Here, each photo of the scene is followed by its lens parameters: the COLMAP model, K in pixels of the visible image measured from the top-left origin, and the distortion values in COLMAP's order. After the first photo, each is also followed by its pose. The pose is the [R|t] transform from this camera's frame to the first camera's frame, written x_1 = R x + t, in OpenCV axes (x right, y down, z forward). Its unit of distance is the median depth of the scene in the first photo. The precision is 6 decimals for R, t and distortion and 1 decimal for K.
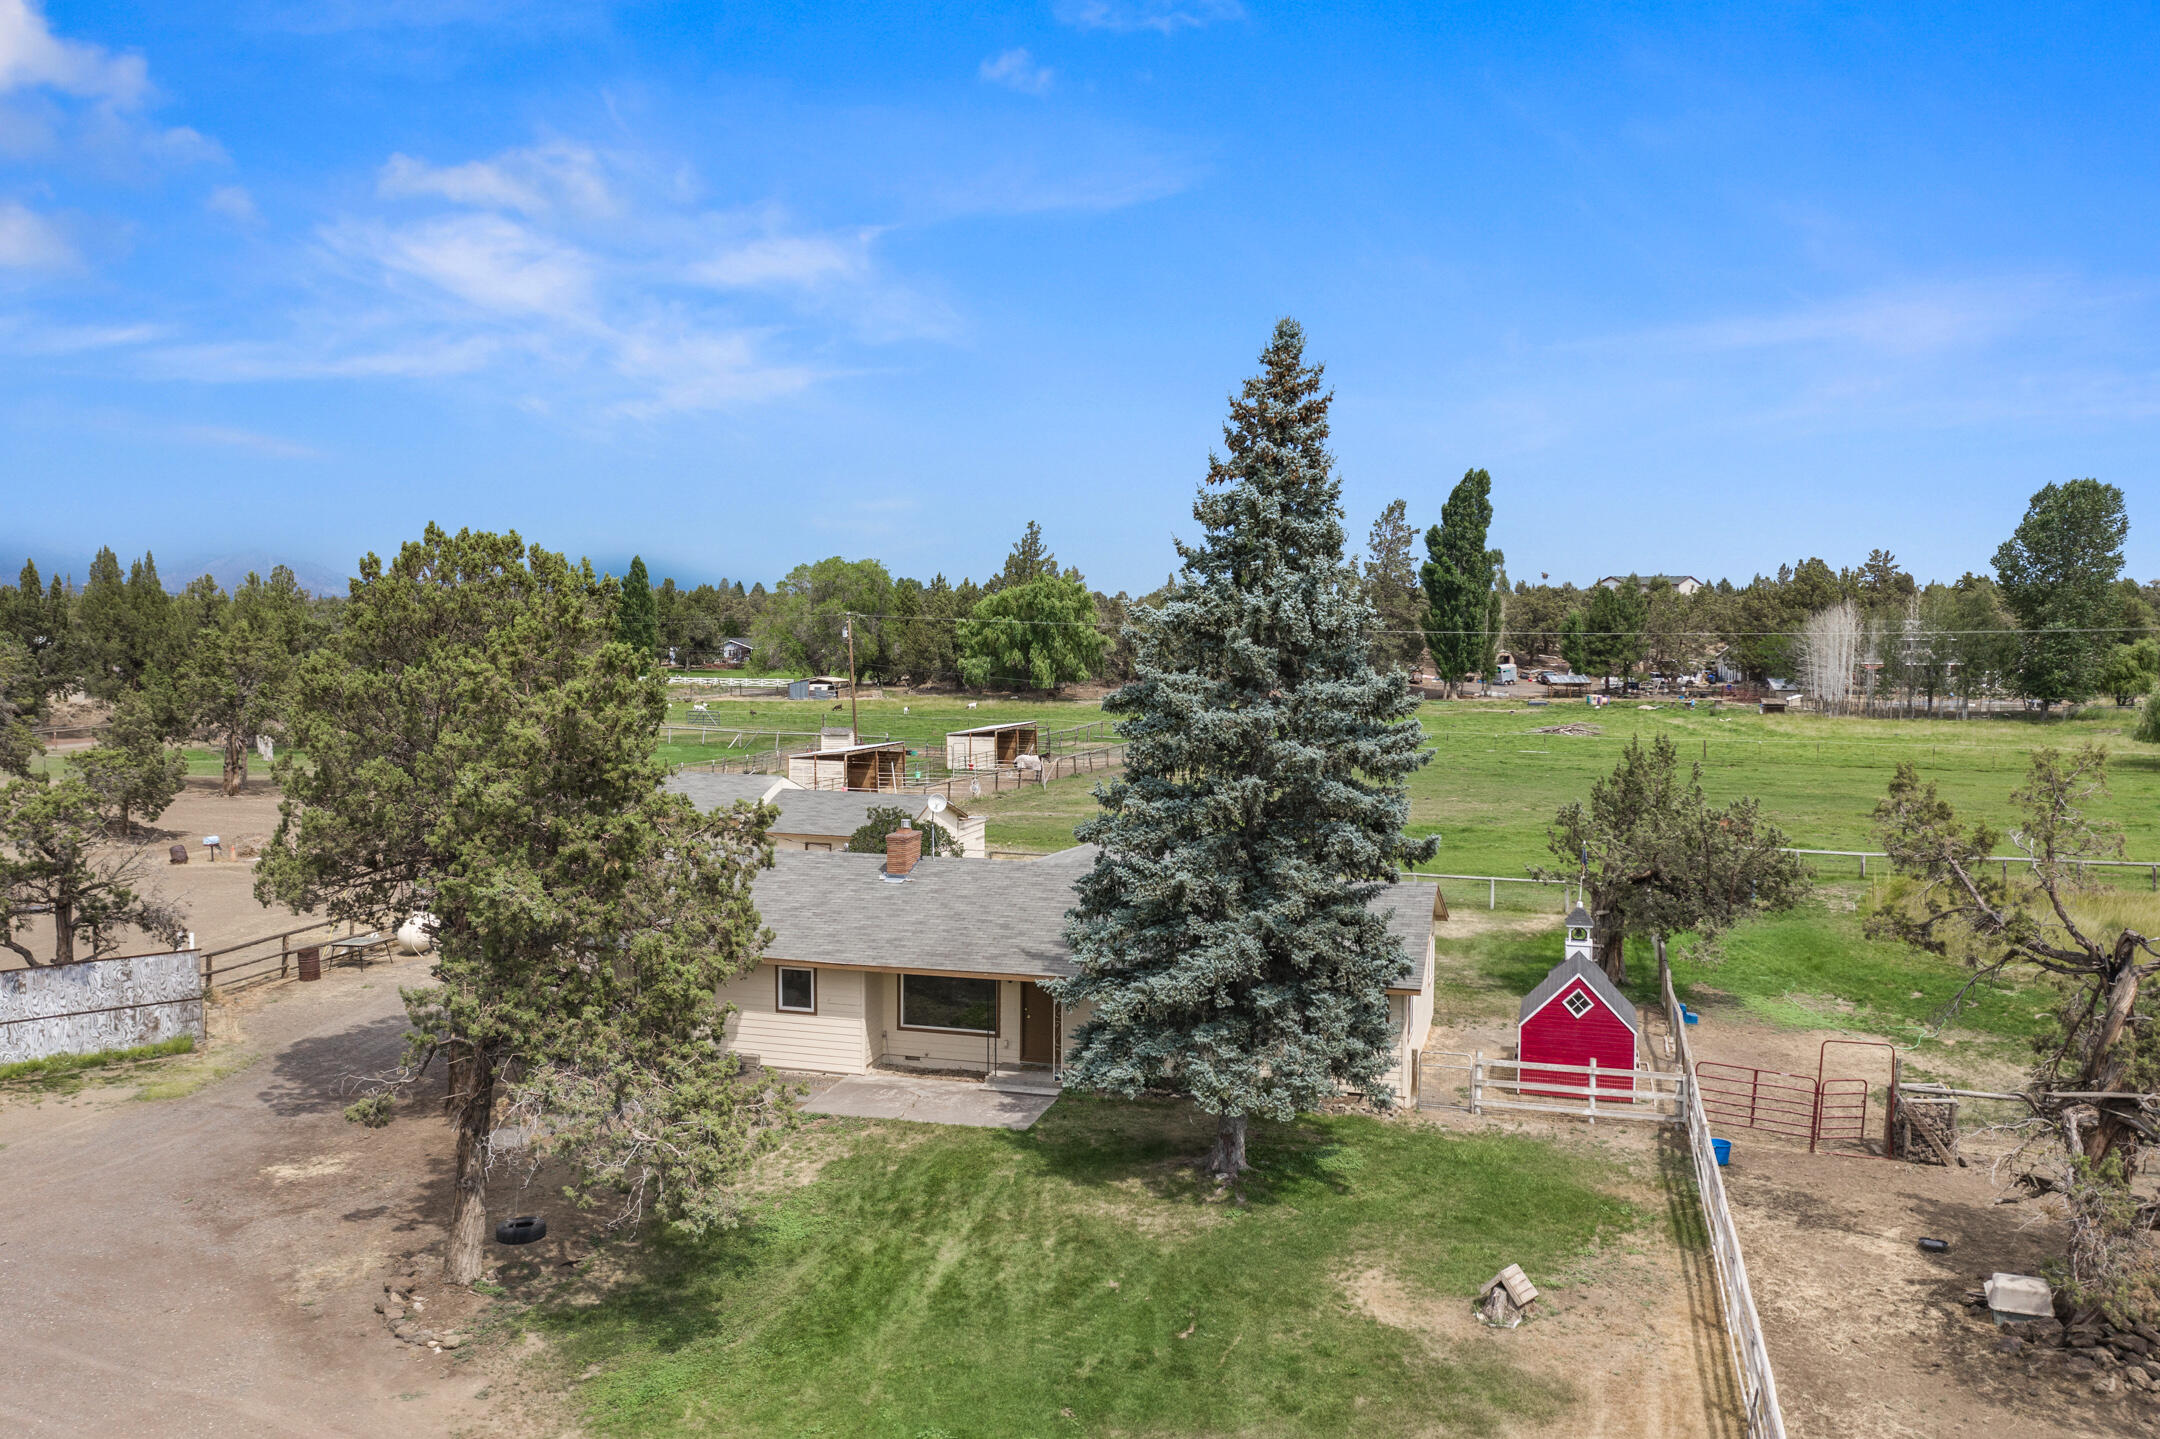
lens RADIAL K [[1803.2, 0, 1096.3], [0, 1803.2, 721.3], [0, 0, 1]] dist [-0.006362, 0.002002]
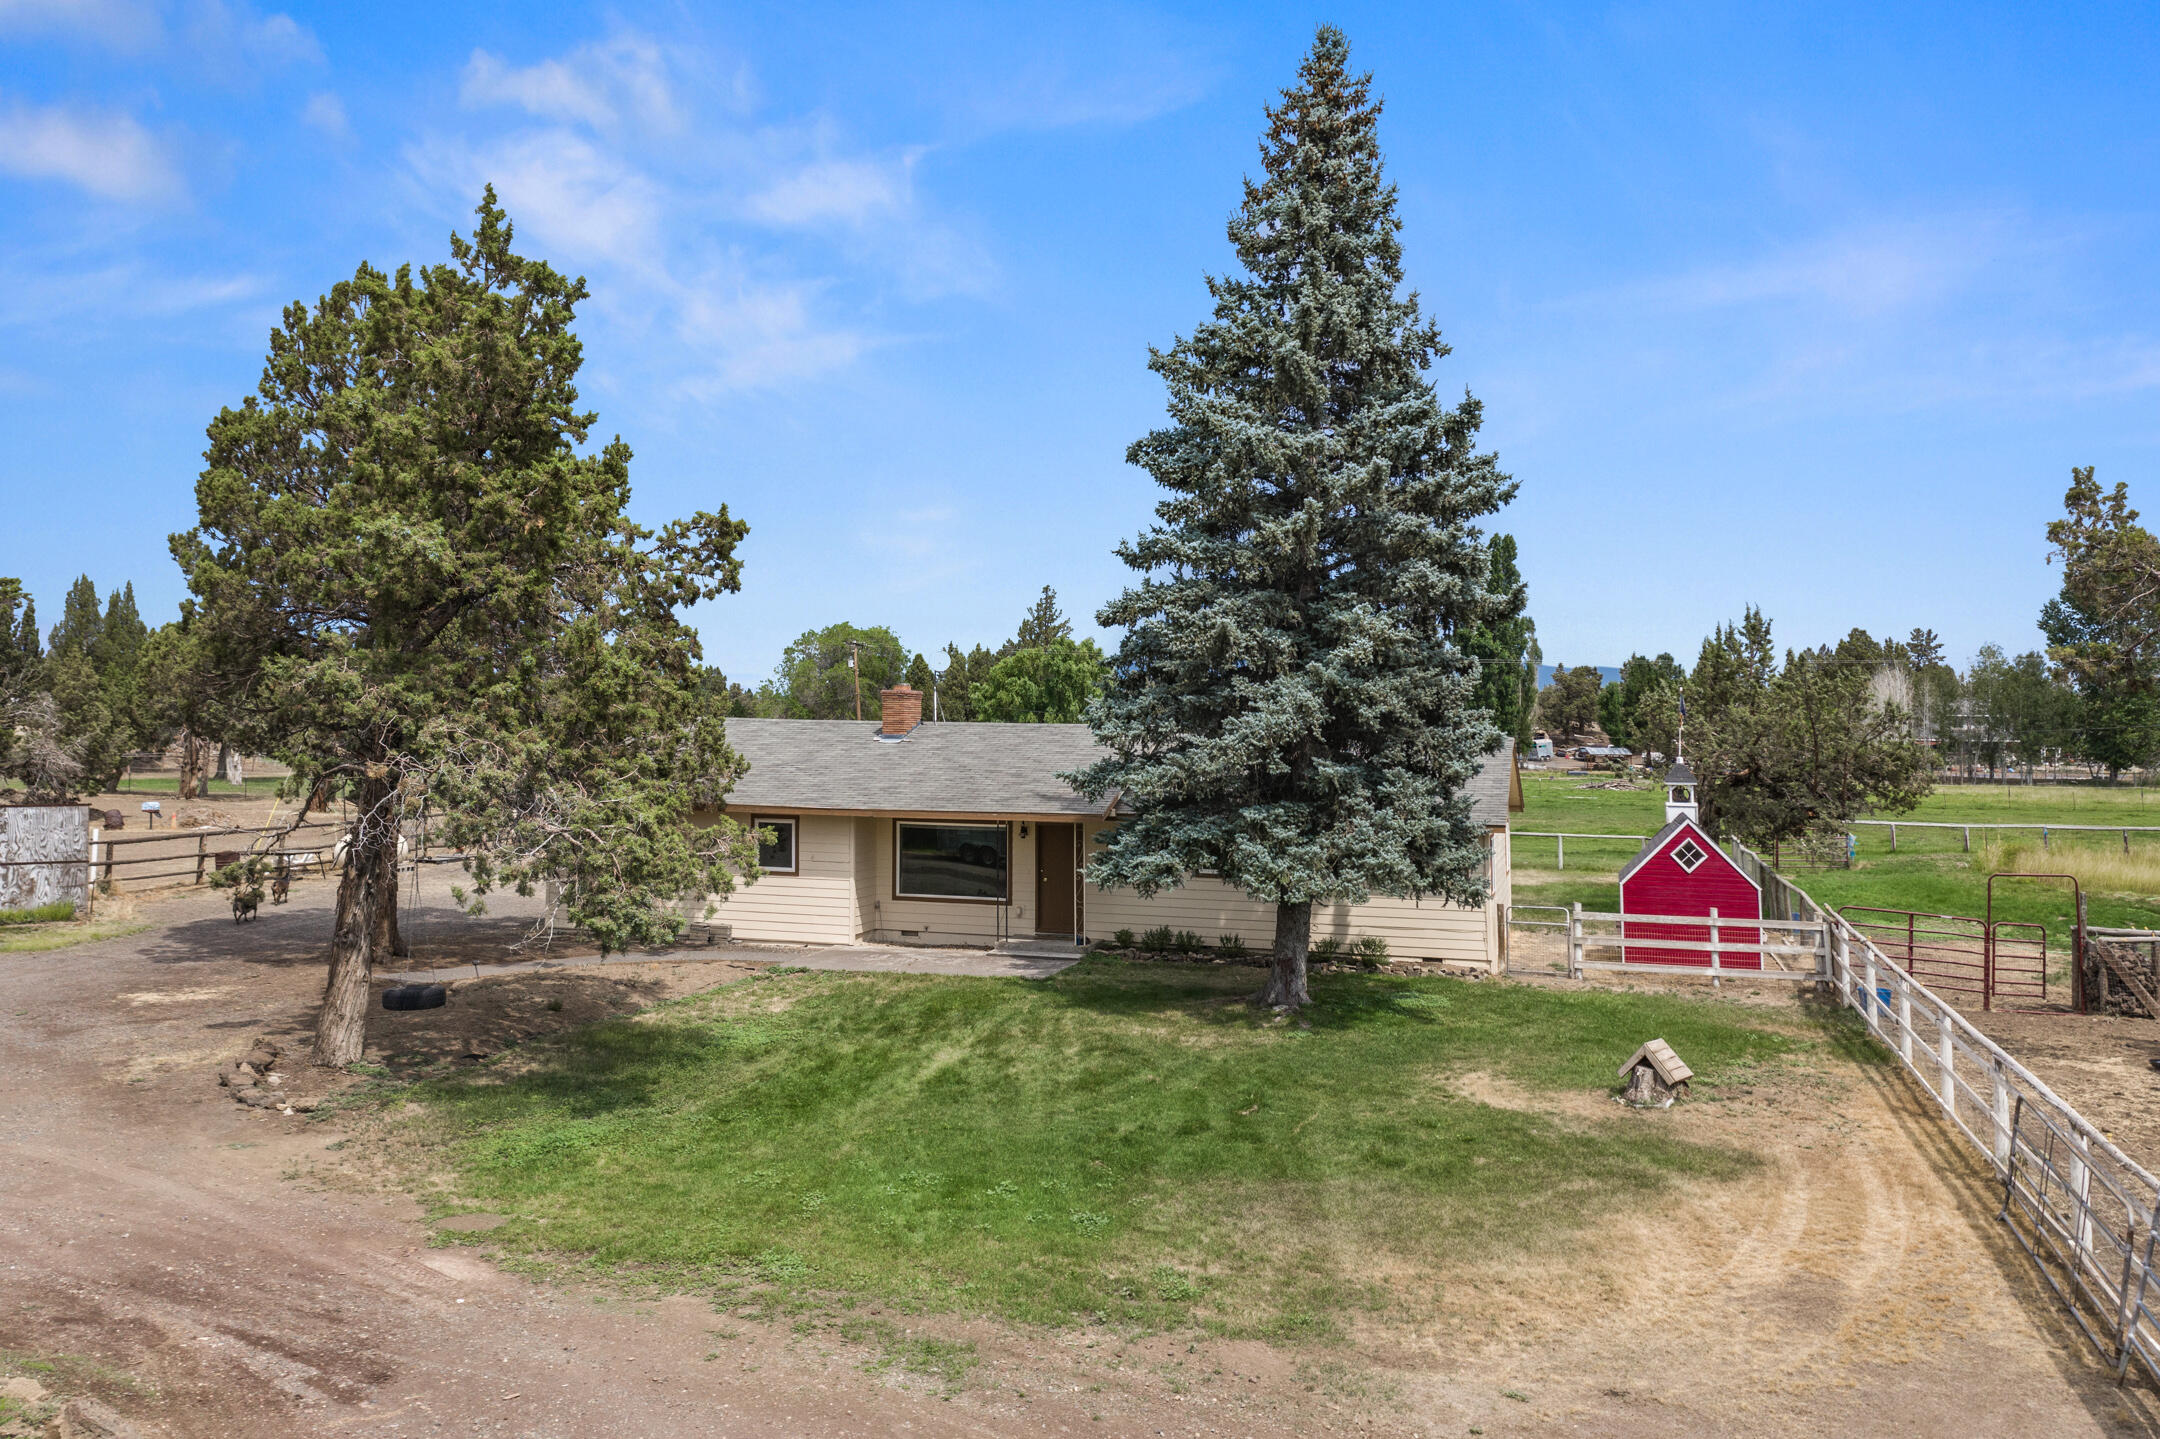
lens RADIAL K [[1752.7, 0, 1080.0], [0, 1752.7, 719.5], [0, 0, 1]] dist [-0.004807, 0.006310]
pose [[0.999769, -0.013335, -0.016832, -0.006829], [0.010777, 0.989545, -0.143821, 0.241399], [0.018574, 0.143607, 0.989461, 0.190723]]
